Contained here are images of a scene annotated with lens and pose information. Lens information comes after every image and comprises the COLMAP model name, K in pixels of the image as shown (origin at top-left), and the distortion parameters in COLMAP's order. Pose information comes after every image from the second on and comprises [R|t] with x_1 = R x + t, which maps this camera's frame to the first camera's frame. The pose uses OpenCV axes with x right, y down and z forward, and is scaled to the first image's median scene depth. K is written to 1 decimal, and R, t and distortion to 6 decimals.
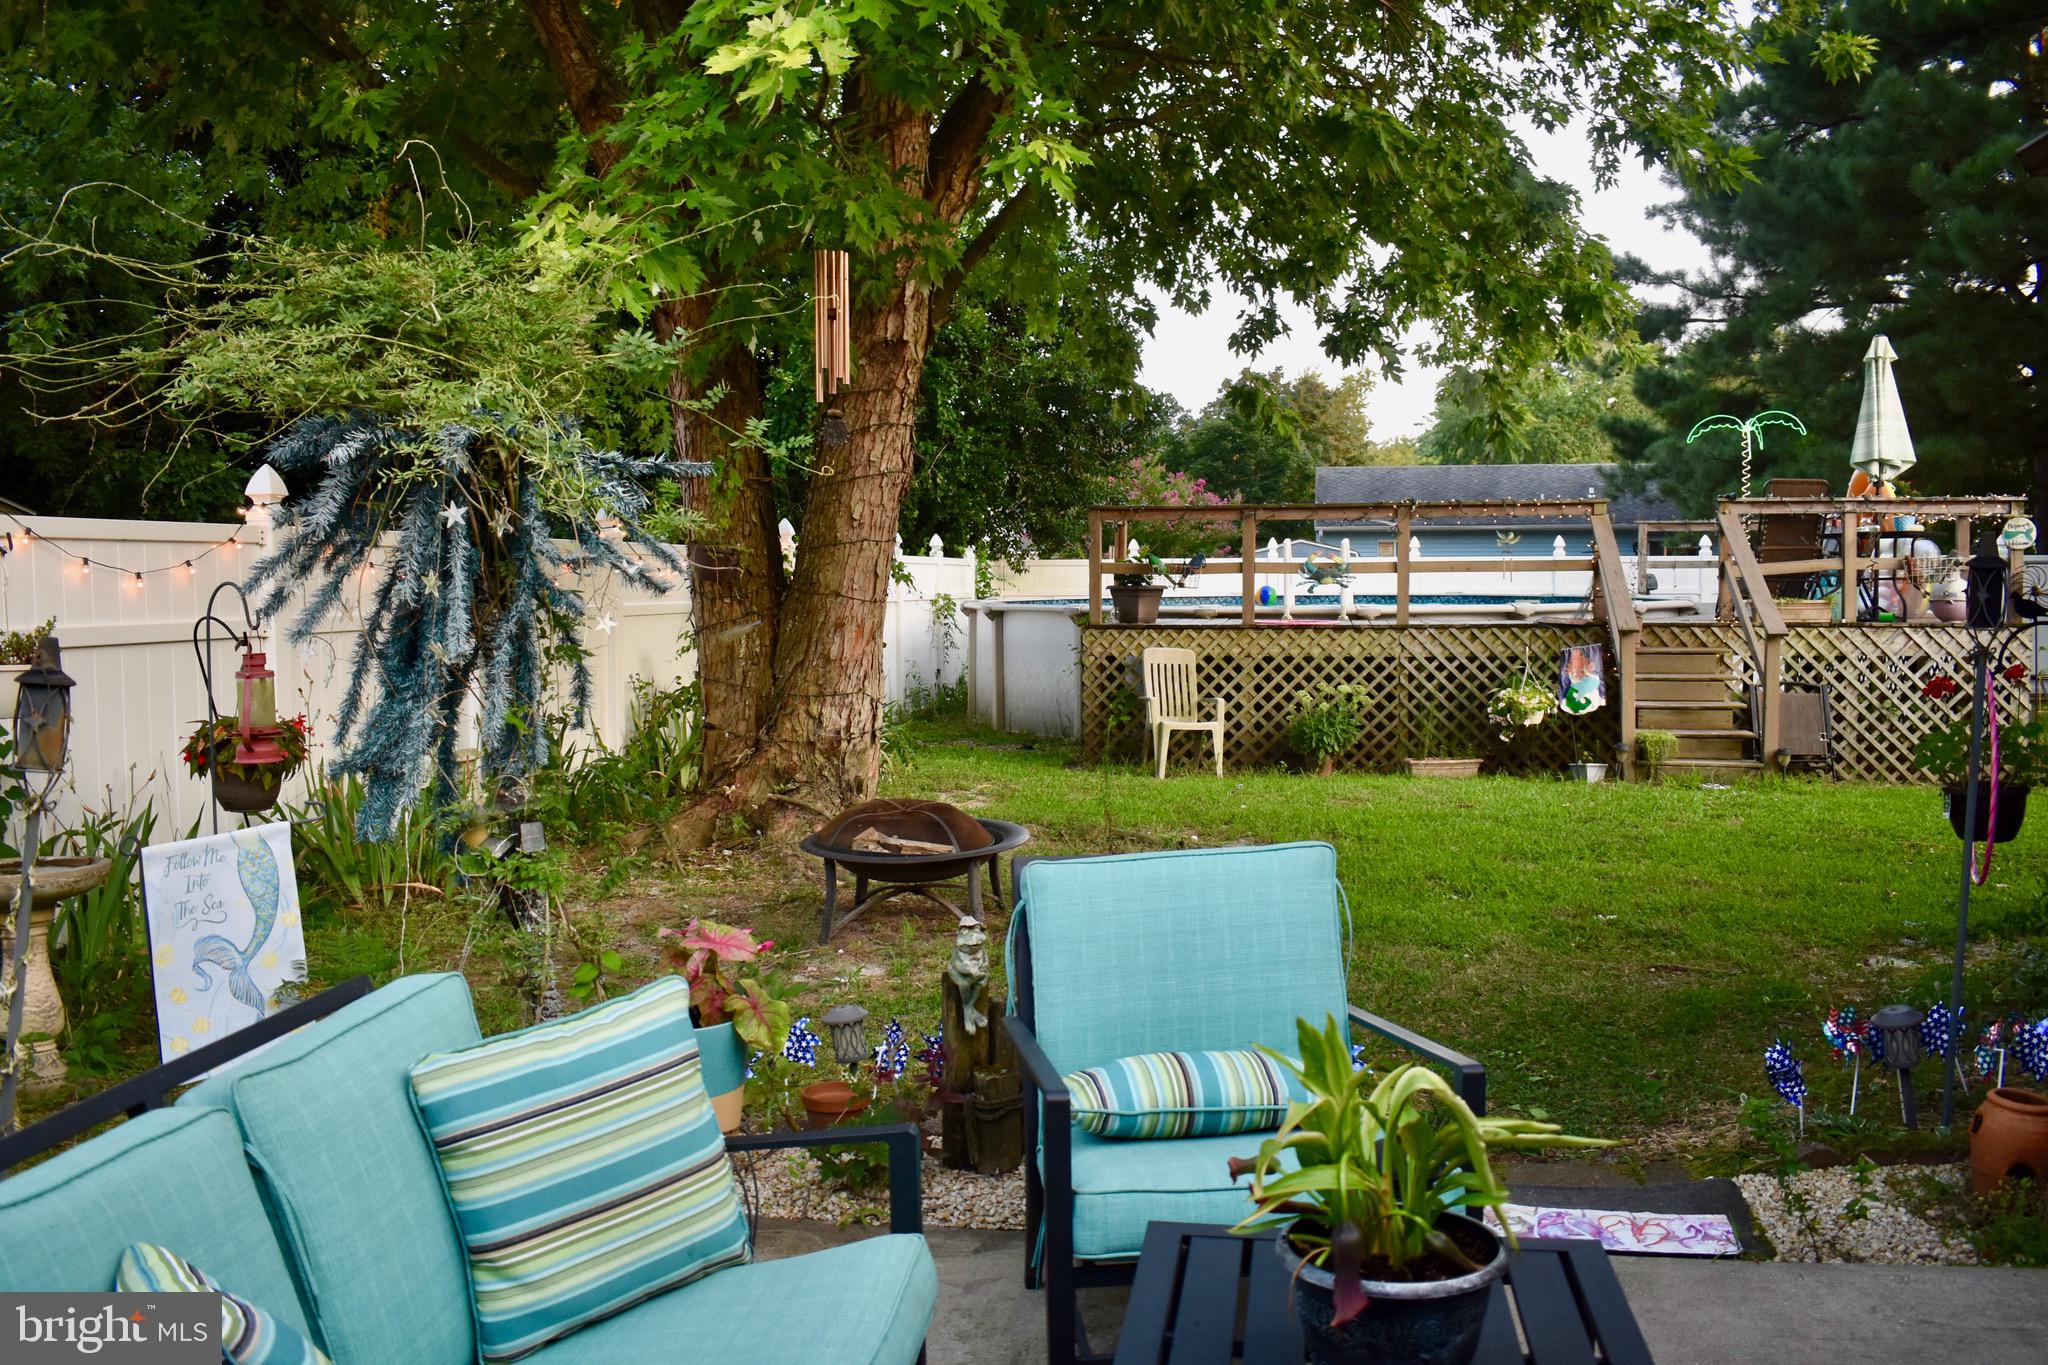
lens RADIAL K [[1721.6, 0, 1024.0], [0, 1721.6, 682.5], [0, 0, 1]] dist [-0.081855, -0.002448]
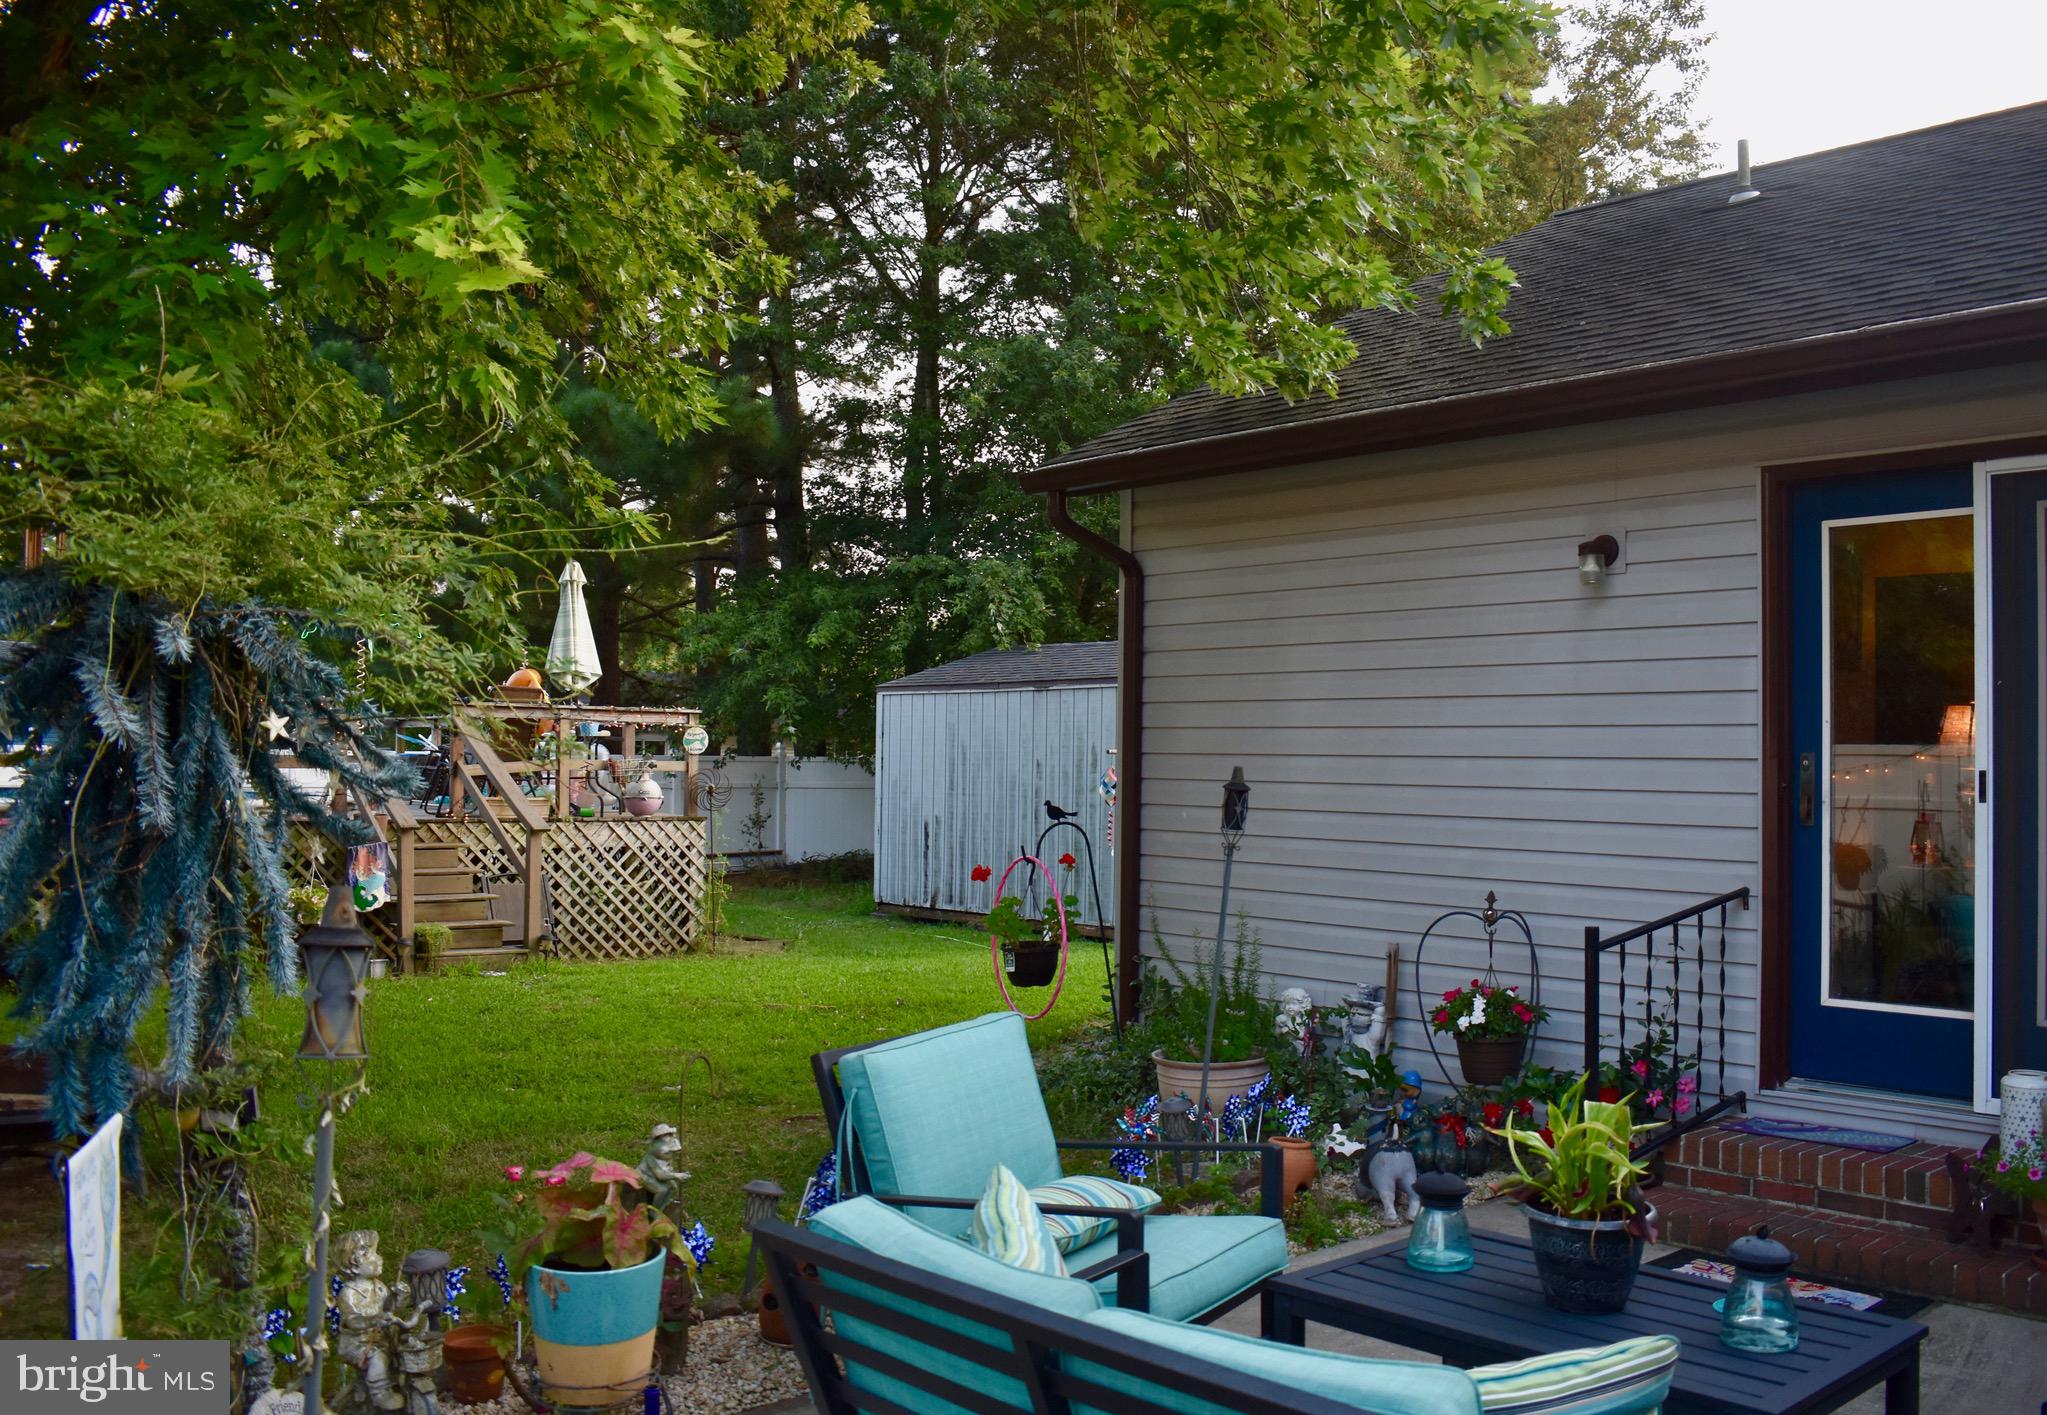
lens RADIAL K [[1738.3, 0, 1108.9], [0, 1738.3, 745.9], [0, 0, 1]] dist [-0.097223, 0.012091]
pose [[0.593390, 0.024596, 0.804539, -0.206763], [0.034295, 0.997853, -0.055801, -0.006973], [-0.804184, 0.060703, 0.591272, 0.038943]]
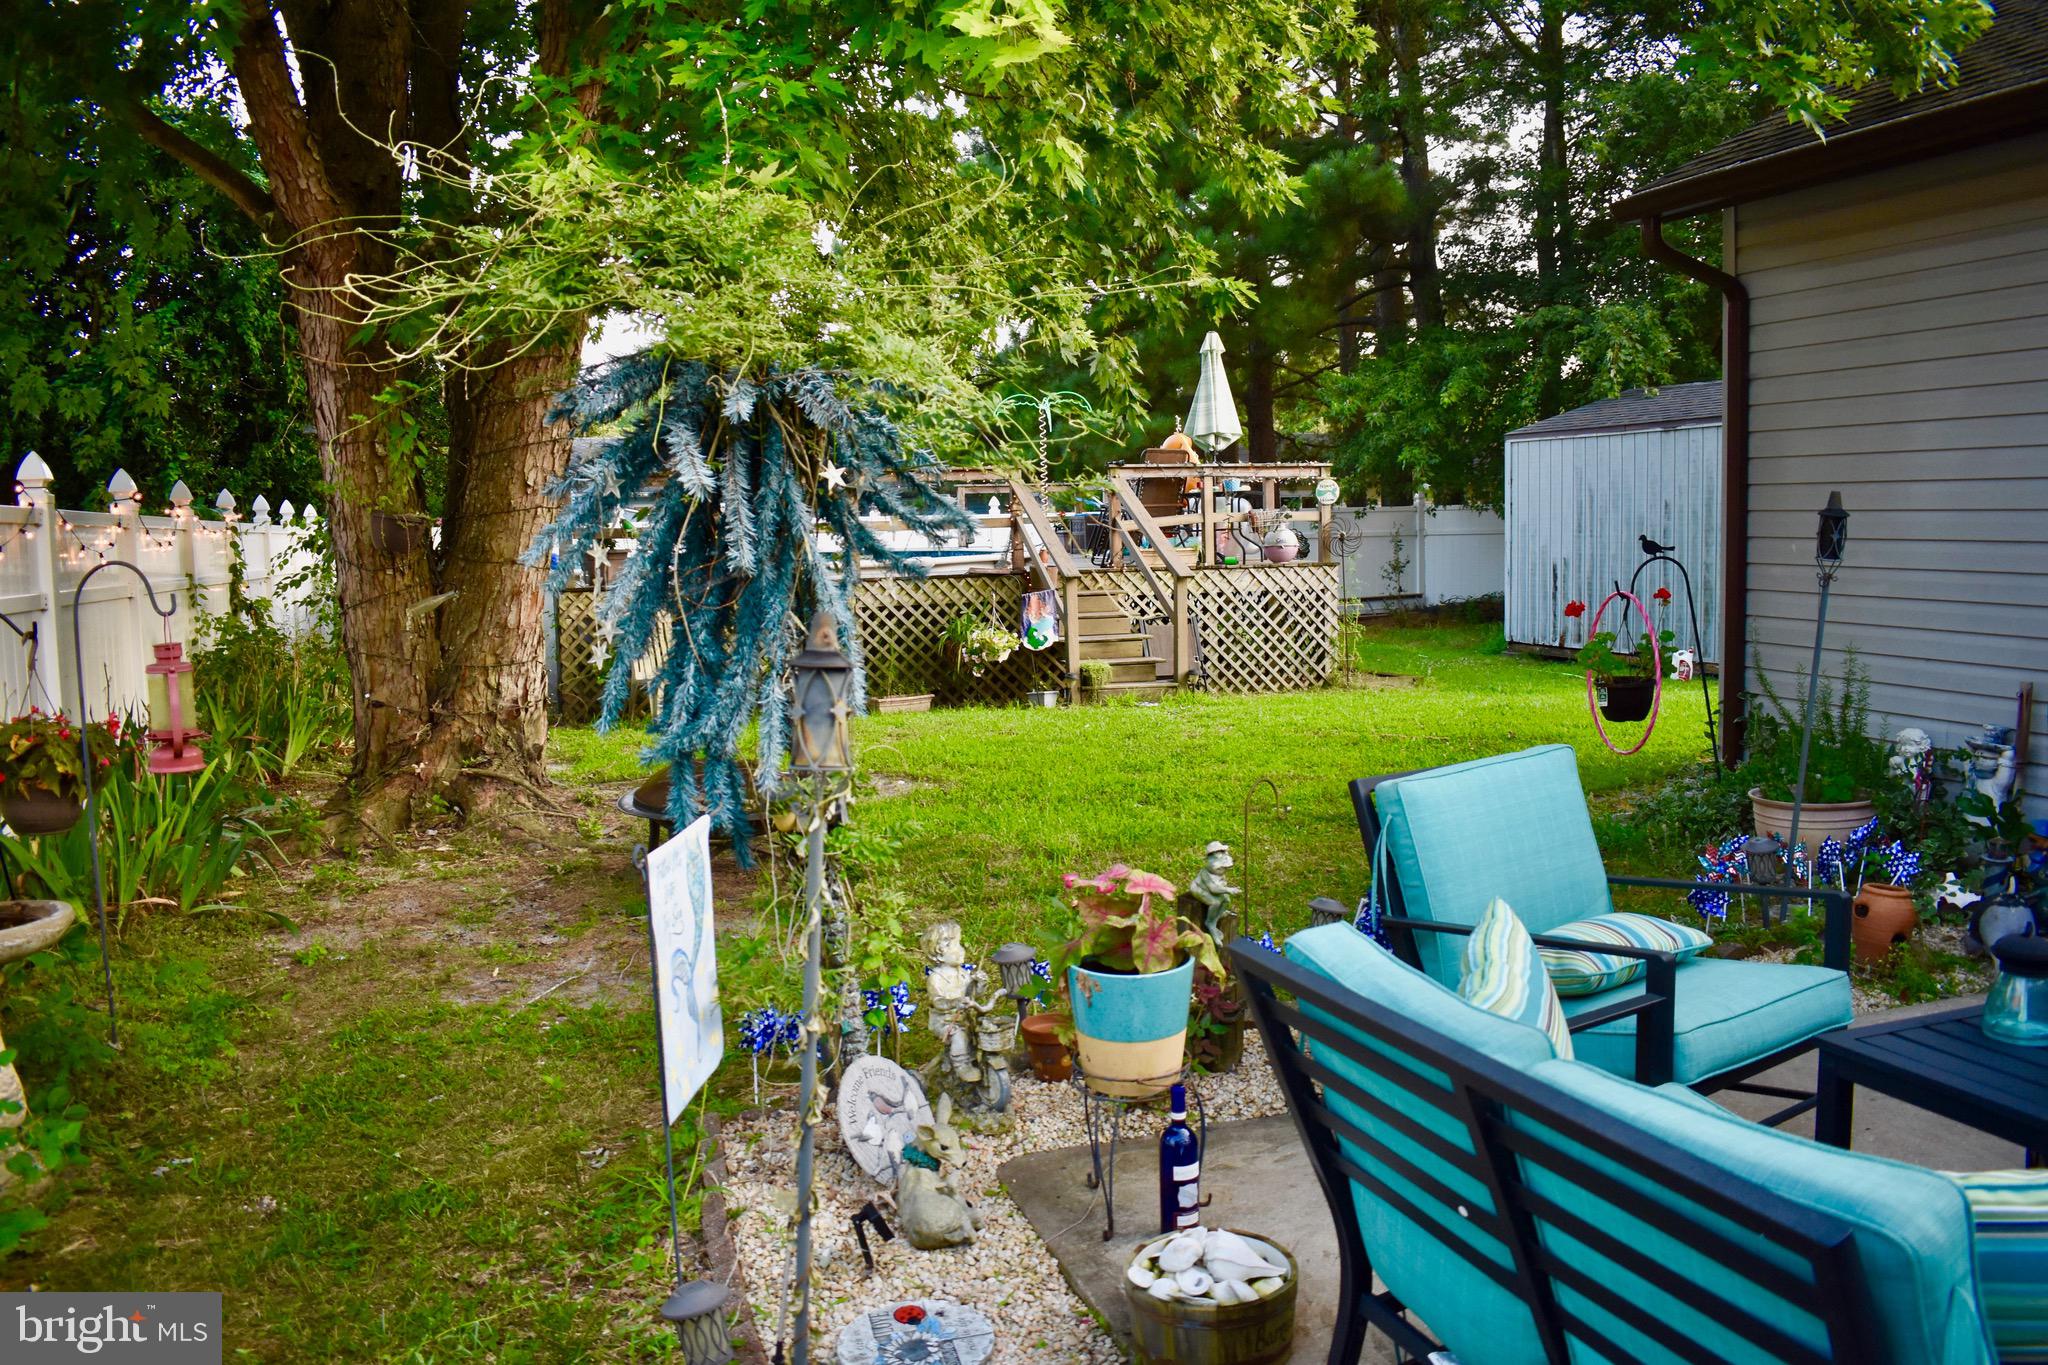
lens RADIAL K [[1589.4, 0, 1024.0], [0, 1589.4, 682.5], [0, 0, 1]] dist [-0.097369, 0.010096]
pose [[0.880202, -0.059370, 0.470871, -0.178787], [0.045382, 0.998127, 0.041016, -0.003819], [-0.472425, -0.014733, 0.881248, 0.040361]]
